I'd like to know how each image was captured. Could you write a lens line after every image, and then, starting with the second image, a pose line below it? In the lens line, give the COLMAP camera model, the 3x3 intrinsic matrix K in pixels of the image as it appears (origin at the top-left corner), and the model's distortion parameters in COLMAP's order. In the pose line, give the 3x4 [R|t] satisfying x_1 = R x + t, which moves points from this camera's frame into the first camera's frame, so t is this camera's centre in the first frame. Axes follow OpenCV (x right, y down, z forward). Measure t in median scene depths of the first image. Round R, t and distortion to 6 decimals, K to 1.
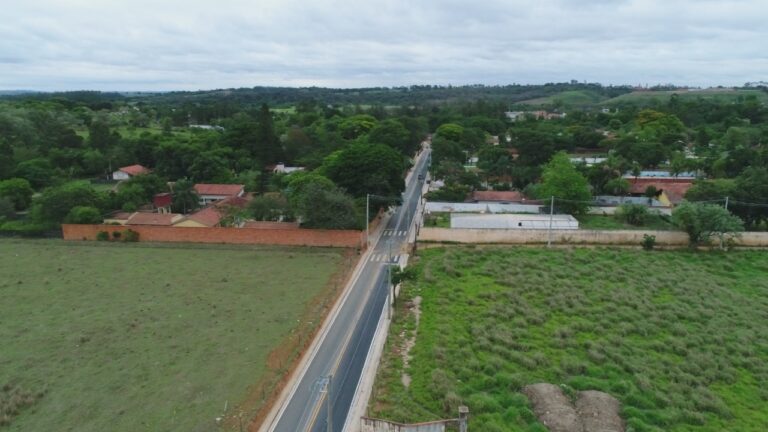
lens RADIAL K [[505.1, 0, 391.9], [0, 505.1, 216.8], [0, 0, 1]] dist [-0.002826, -0.000517]
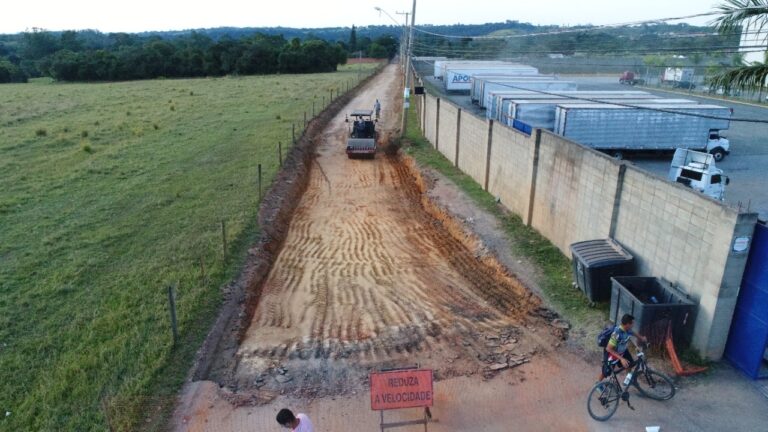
lens RADIAL K [[516.6, 0, 384.0], [0, 516.6, 216.0], [0, 0, 1]] dist [-0.001840, 0.000764]
pose [[0.996889, -0.027013, 0.074050, -0.186939], [0.019816, 0.995159, 0.096258, 0.391138], [-0.076291, -0.094491, 0.992598, -1.372593]]
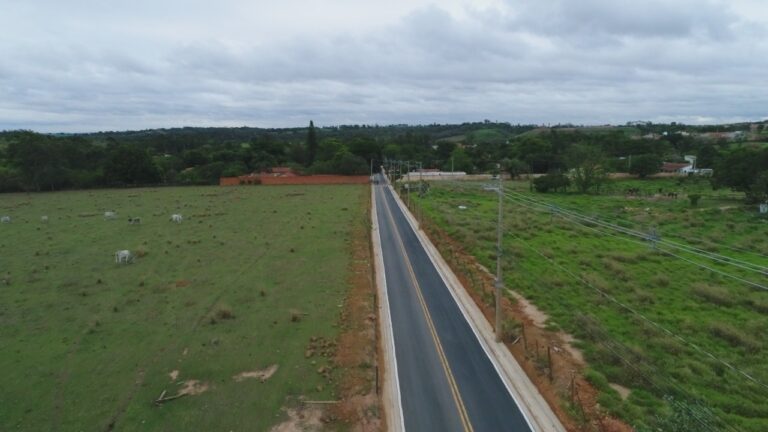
lens RADIAL K [[518.9, 0, 384.0], [0, 518.9, 216.0], [0, 0, 1]] dist [-0.003194, 0.001827]
pose [[0.991074, -0.024061, 0.131125, -0.140879], [0.035155, 0.995933, -0.082952, 0.186472], [-0.128596, 0.086821, 0.987889, -0.579873]]
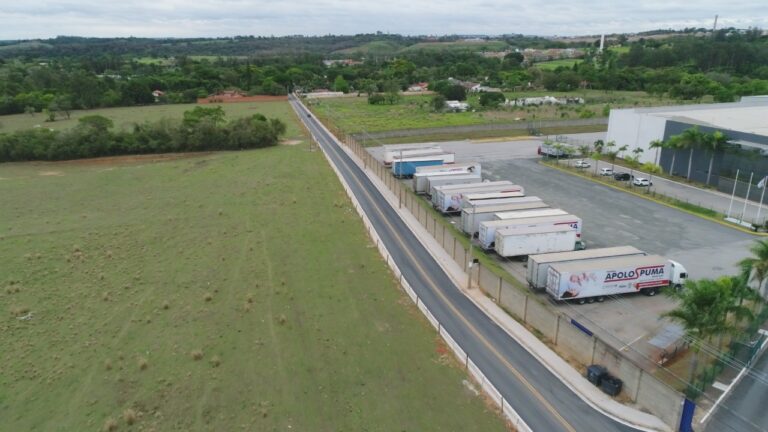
lens RADIAL K [[541.0, 0, 384.0], [0, 541.0, 216.0], [0, 0, 1]] dist [-0.002465, -0.001028]
pose [[0.948963, -0.102018, 0.298432, -0.319022], [0.078766, 0.992916, 0.088964, 0.295516], [-0.305394, -0.060918, 0.950276, -1.489656]]
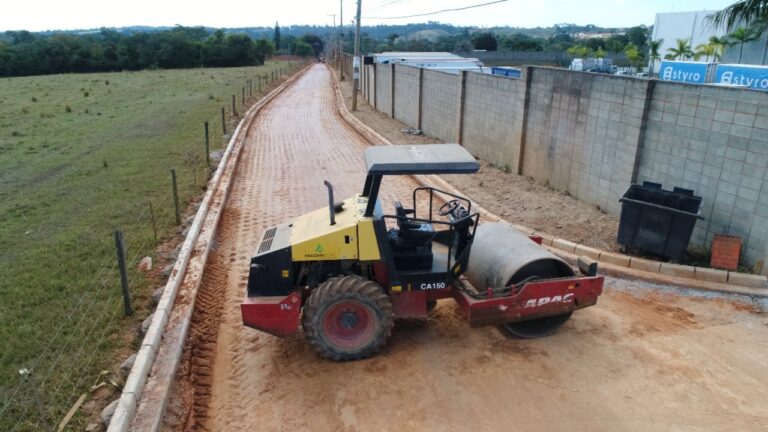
lens RADIAL K [[516.6, 0, 384.0], [0, 516.6, 216.0], [0, 0, 1]] dist [-0.001840, 0.000764]
pose [[0.976167, -0.068568, 0.205902, -0.194473], [0.048955, 0.993894, 0.098886, 0.400285], [-0.211425, -0.086449, 0.973564, -1.359343]]
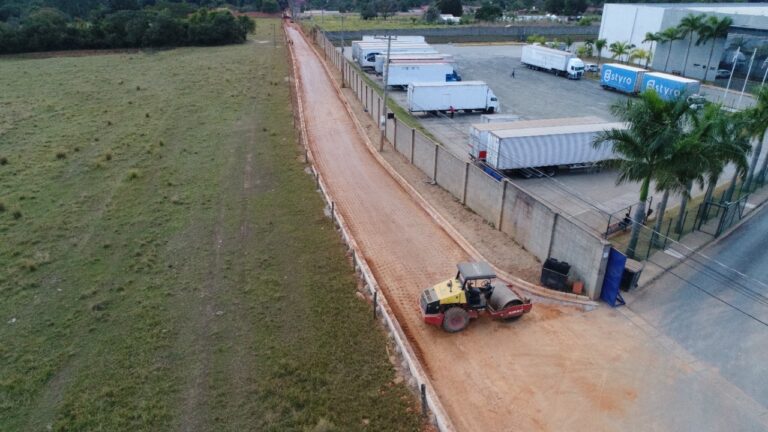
lens RADIAL K [[518.9, 0, 384.0], [0, 518.9, 216.0], [0, 0, 1]] dist [-0.003194, 0.001827]
pose [[0.957236, -0.110878, 0.267218, -0.239764], [0.056851, 0.977726, 0.202040, 0.357990], [-0.283668, -0.178209, 0.942218, -1.435759]]
